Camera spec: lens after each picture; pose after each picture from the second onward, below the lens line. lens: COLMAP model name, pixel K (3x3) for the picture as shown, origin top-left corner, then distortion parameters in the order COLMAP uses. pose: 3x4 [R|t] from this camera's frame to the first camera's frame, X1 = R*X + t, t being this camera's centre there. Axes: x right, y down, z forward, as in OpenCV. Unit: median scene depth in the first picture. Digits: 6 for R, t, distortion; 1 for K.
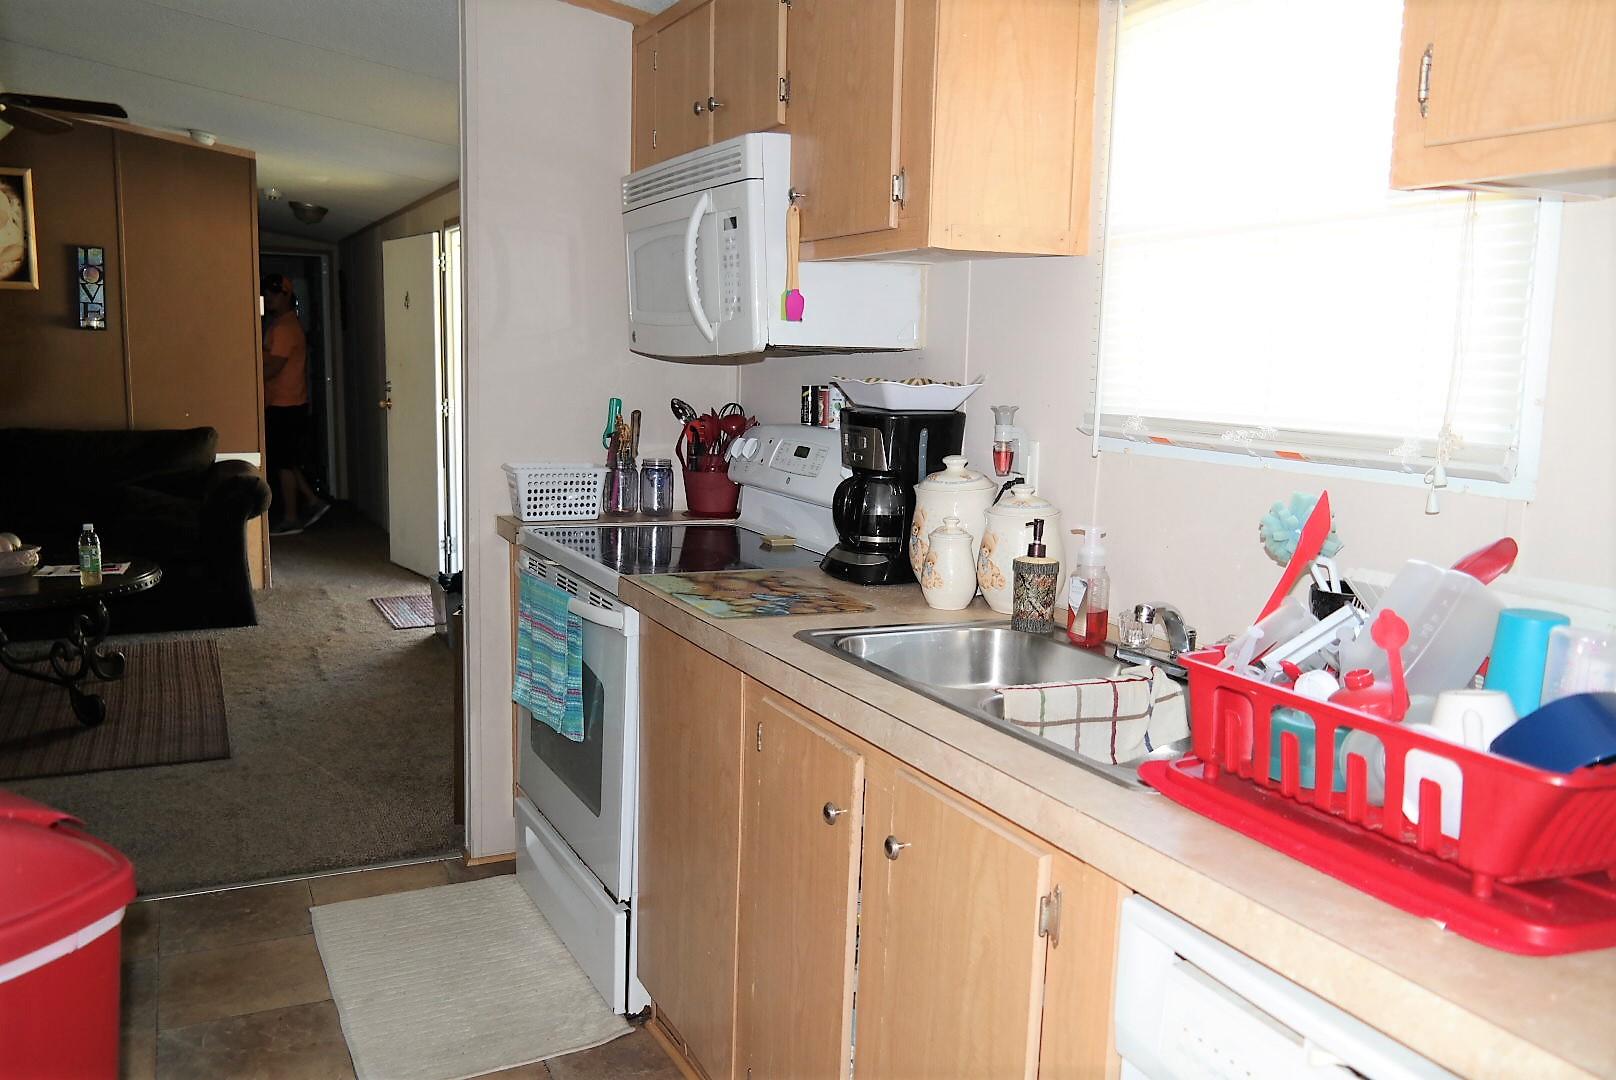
lens RADIAL K [[1289.5, 0, 808.0], [0, 1289.5, 540.0], [0, 0, 1]] dist [-0.005942, -0.001634]
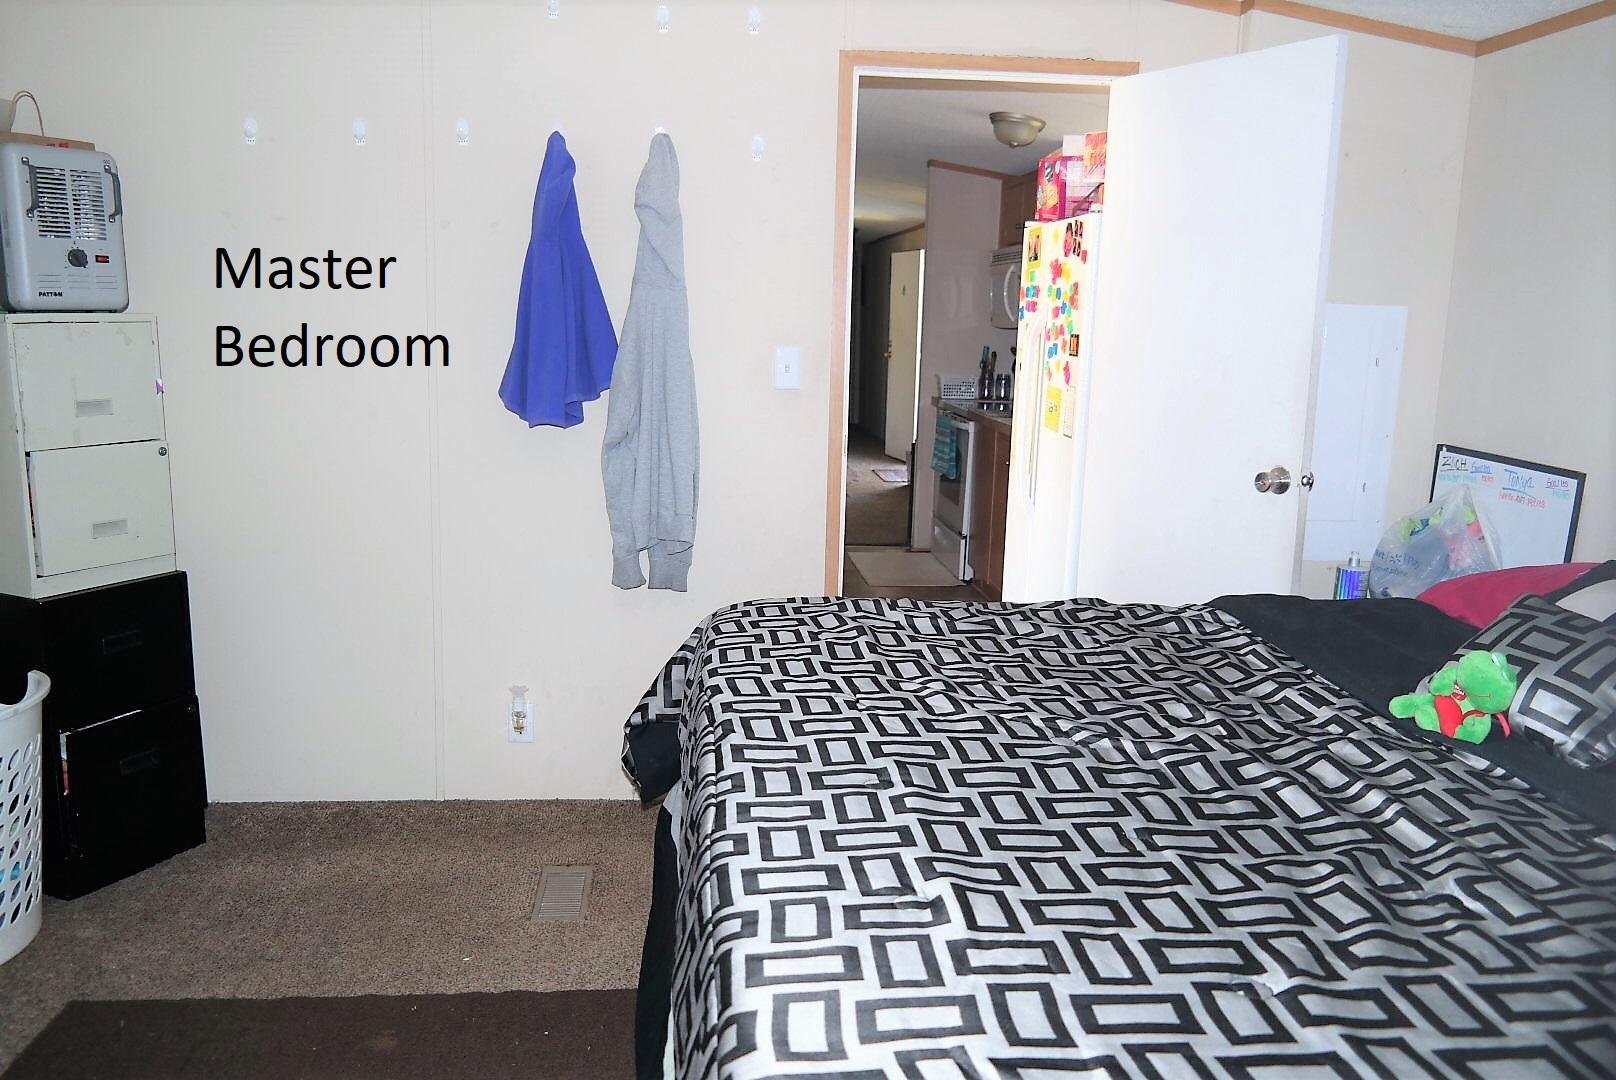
lens RADIAL K [[1289.5, 0, 808.0], [0, 1289.5, 540.0], [0, 0, 1]] dist [-0.005942, -0.001634]
pose [[0.930462, 0.064480, -0.360669, 0.210411], [-0.055330, 0.997832, 0.035650, 0.088257], [0.362186, -0.013215, 0.932012, -0.647058]]
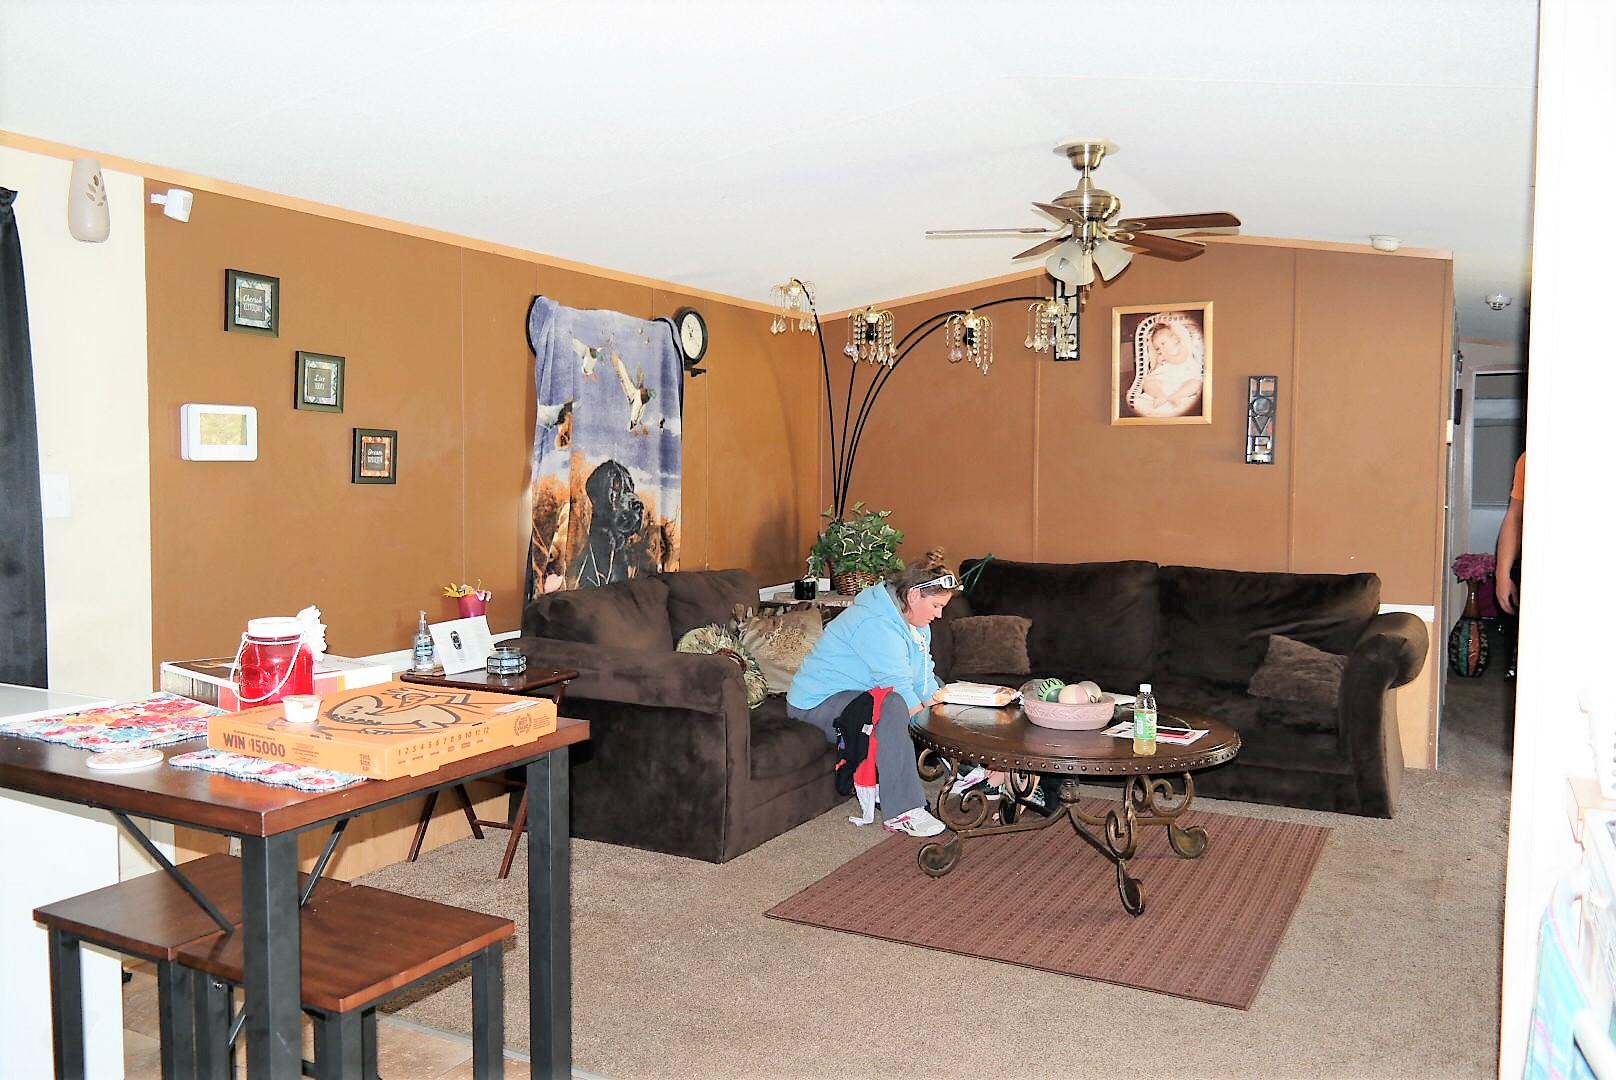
lens RADIAL K [[1289.5, 0, 808.0], [0, 1289.5, 540.0], [0, 0, 1]] dist [-0.005942, -0.001634]
pose [[0.584826, 0.028671, -0.810652, 0.012573], [-0.108512, 0.993158, -0.043157, -0.033804], [0.803868, 0.113204, 0.583935, 0.204469]]
